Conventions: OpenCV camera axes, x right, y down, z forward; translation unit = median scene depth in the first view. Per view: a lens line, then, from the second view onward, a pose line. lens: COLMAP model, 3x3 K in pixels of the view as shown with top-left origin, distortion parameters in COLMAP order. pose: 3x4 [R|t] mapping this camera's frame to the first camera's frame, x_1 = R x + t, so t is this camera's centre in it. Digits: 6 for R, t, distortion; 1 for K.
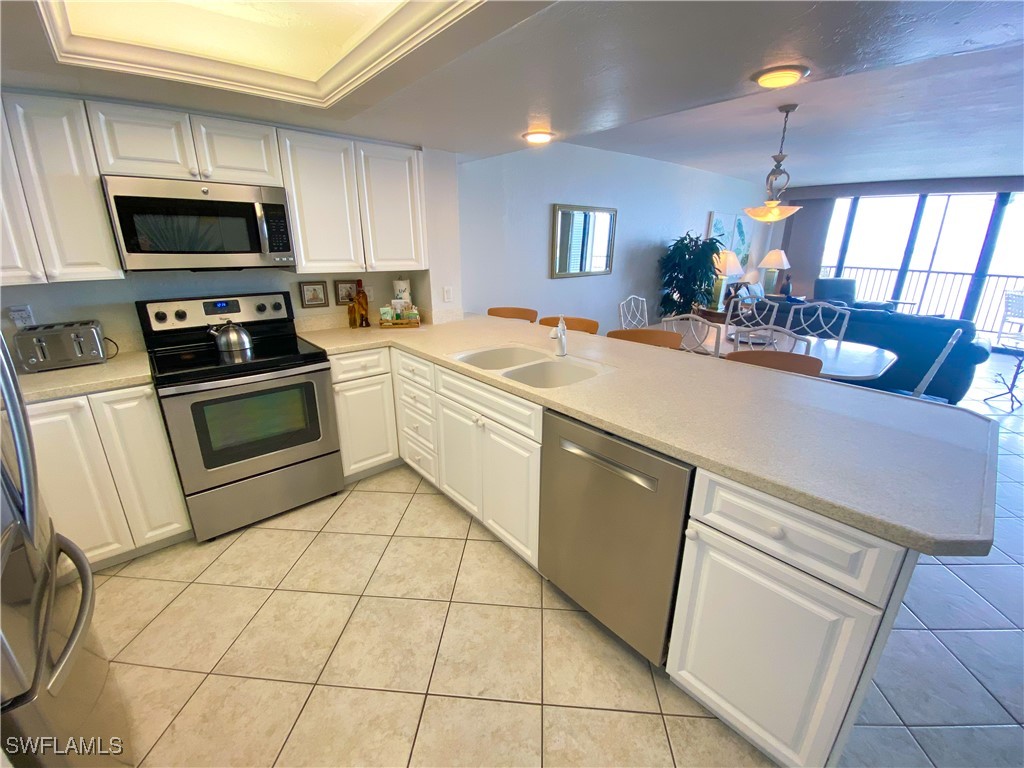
lens RADIAL K [[399.6, 0, 512.0], [0, 399.6, 384.0], [0, 0, 1]] dist [-0.041617, -0.000052]
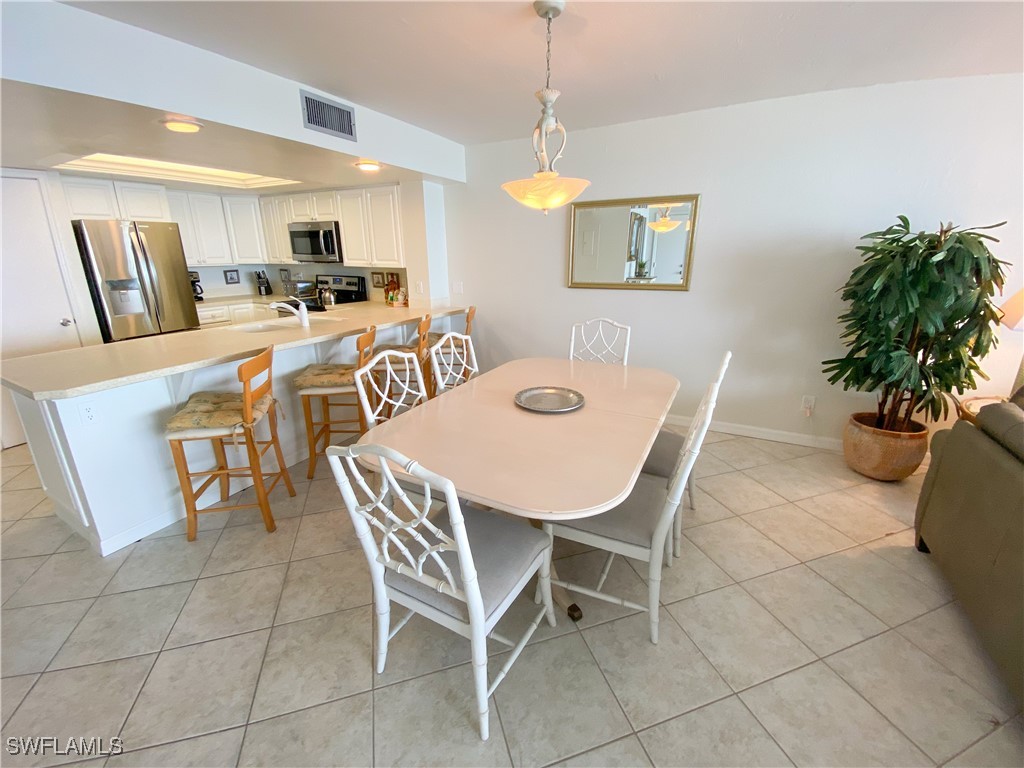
lens RADIAL K [[436.2, 0, 512.0], [0, 436.2, 384.0], [0, 0, 1]] dist [0.001903, -0.000087]
pose [[0.357311, 0.258771, -0.897422, 1.805065], [-0.293682, 0.943244, 0.155053, -0.318277], [0.886611, 0.208155, 0.413028, 0.998316]]
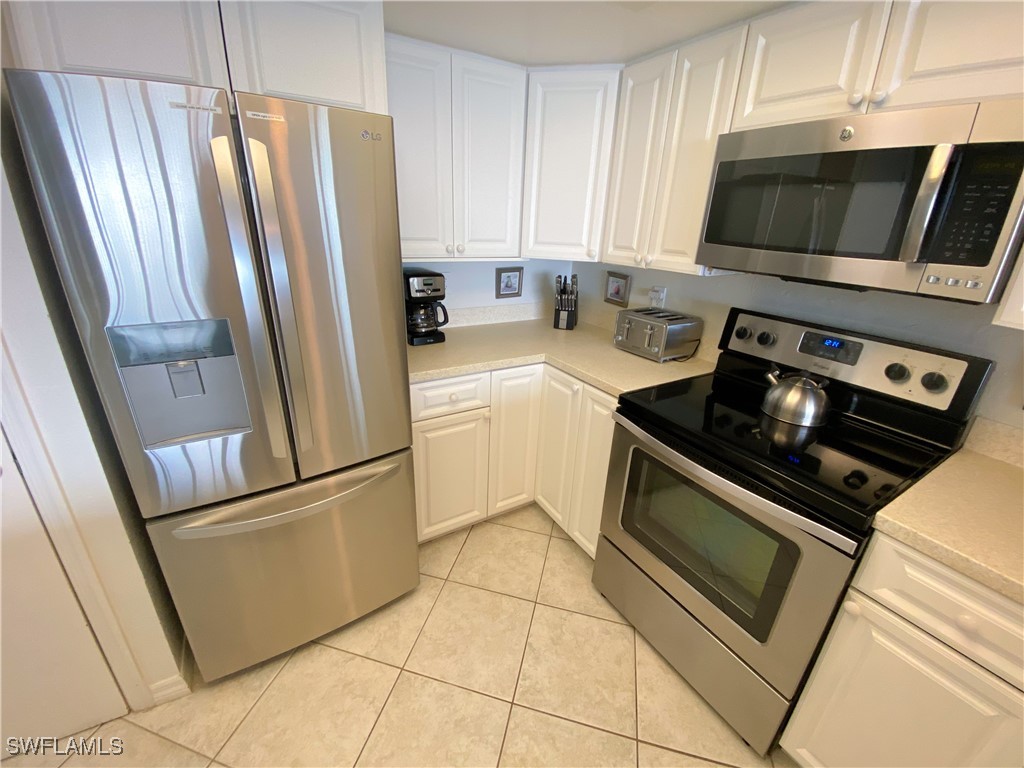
lens RADIAL K [[410.3, 0, 503.6], [0, 410.3, 384.8], [0, 0, 1]] dist [0.020944, -0.021995]
pose [[-0.179279, 0.341436, -0.922649, -0.075009], [-0.351257, 0.853813, 0.384215, -0.219193], [0.918955, 0.392969, -0.033139, 0.610493]]
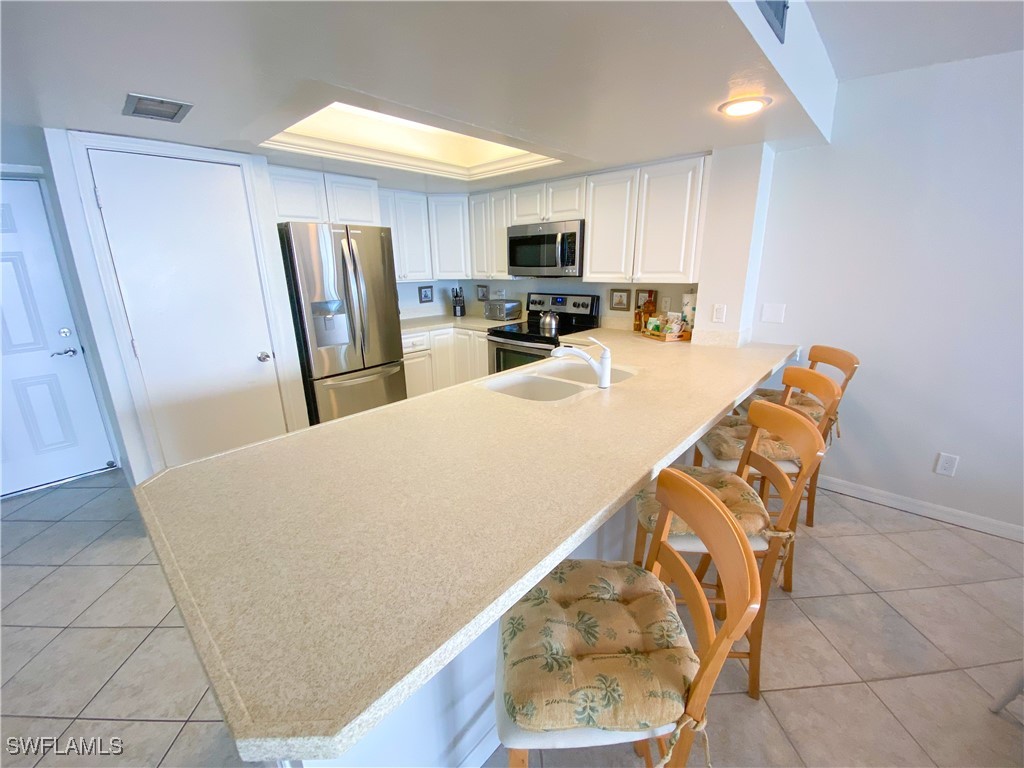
lens RADIAL K [[412.4, 0, 512.0], [0, 412.4, 384.0], [0, 0, 1]] dist [0.033494, -0.000078]
pose [[0.128556, 0.259983, -0.957017, 0.921949], [-0.301907, 0.929479, 0.211947, -0.186407], [0.944630, 0.261683, 0.197981, 0.592772]]
